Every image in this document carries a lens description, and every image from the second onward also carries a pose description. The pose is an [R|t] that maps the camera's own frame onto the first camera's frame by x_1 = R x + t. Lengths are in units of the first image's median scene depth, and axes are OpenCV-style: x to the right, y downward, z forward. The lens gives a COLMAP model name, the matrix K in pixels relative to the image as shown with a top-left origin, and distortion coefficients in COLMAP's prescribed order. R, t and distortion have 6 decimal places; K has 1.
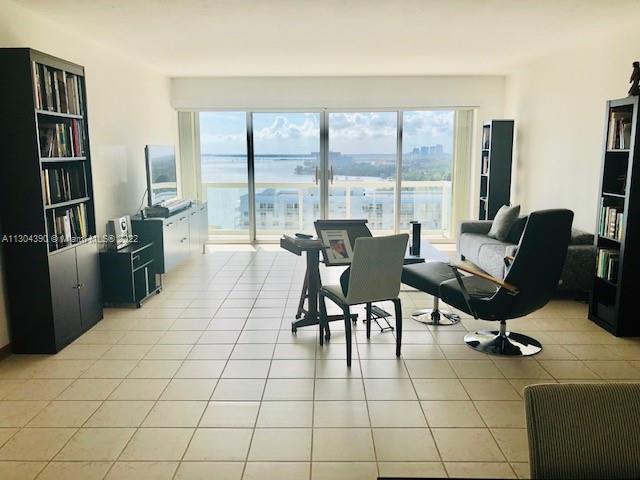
lens RADIAL K [[525.4, 0, 320.0], [0, 525.4, 242.7], [0, 0, 1]] dist [0.037806, -0.059193]
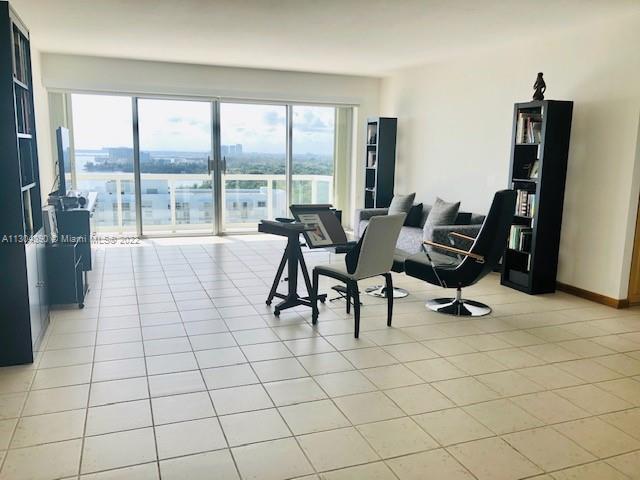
lens RADIAL K [[525.4, 0, 319.7], [0, 525.4, 239.8], [0, 0, 1]] dist [0.037806, -0.059193]
pose [[0.932831, -0.038328, 0.358269, -0.323710], [0.039190, 0.999220, 0.004857, 0.022527], [-0.358176, 0.009509, 0.933606, 0.025671]]
